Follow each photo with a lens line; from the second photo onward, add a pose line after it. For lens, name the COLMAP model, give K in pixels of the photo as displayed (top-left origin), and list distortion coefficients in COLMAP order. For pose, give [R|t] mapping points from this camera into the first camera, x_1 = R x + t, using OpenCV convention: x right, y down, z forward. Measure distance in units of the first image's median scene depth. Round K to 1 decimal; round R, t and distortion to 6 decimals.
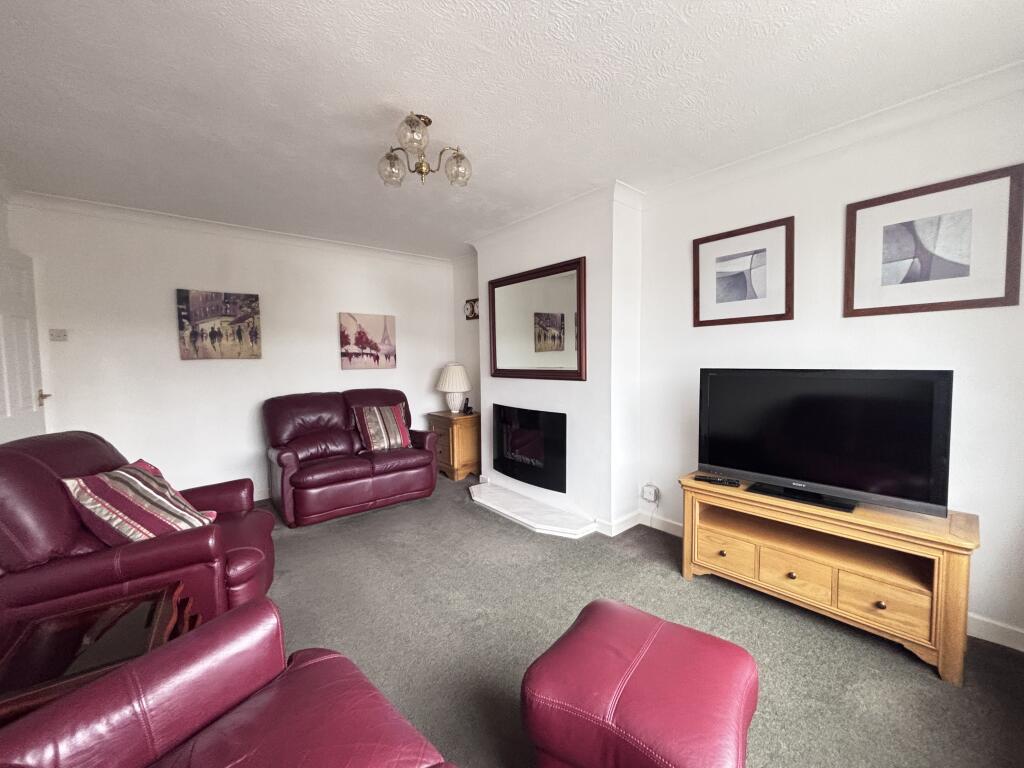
lens RADIAL K [[414.1, 0, 509.6], [0, 414.1, 379.1], [0, 0, 1]] dist [-0.000258, -0.000118]
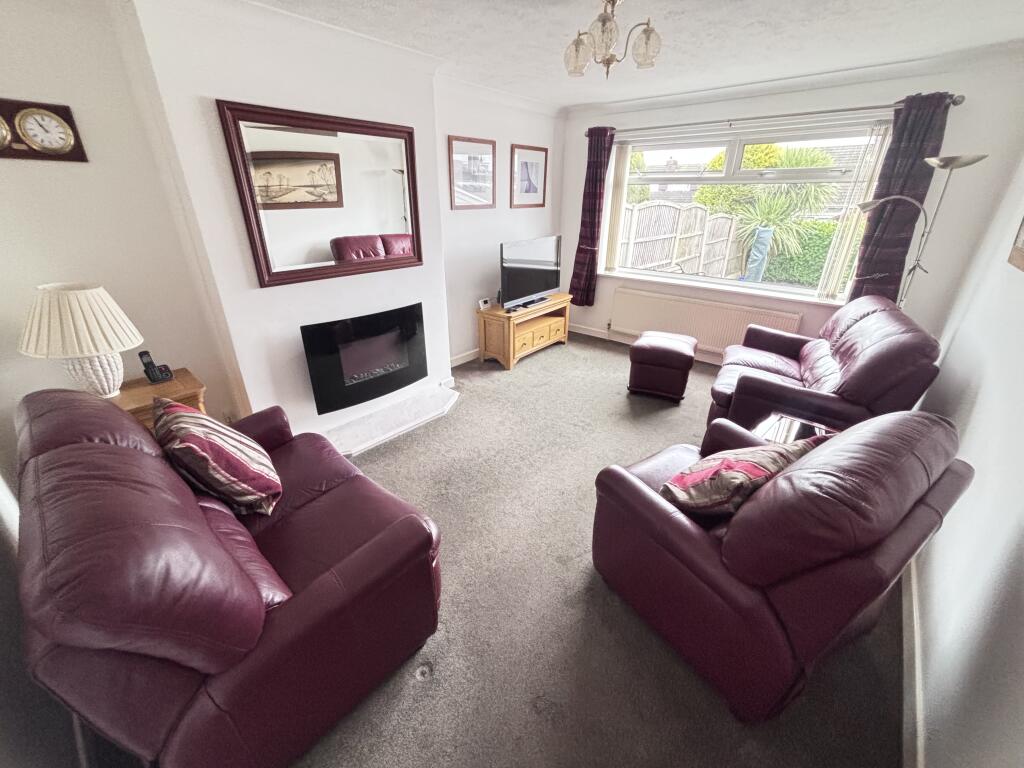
lens RADIAL K [[414.1, 0, 509.6], [0, 414.1, 379.1], [0, 0, 1]] dist [-0.000258, -0.000118]
pose [[-0.158798, -0.388939, 0.907474, -0.759305], [0.049078, 0.914891, 0.400706, -0.117132], [-0.986091, 0.108168, -0.126195, 0.800468]]
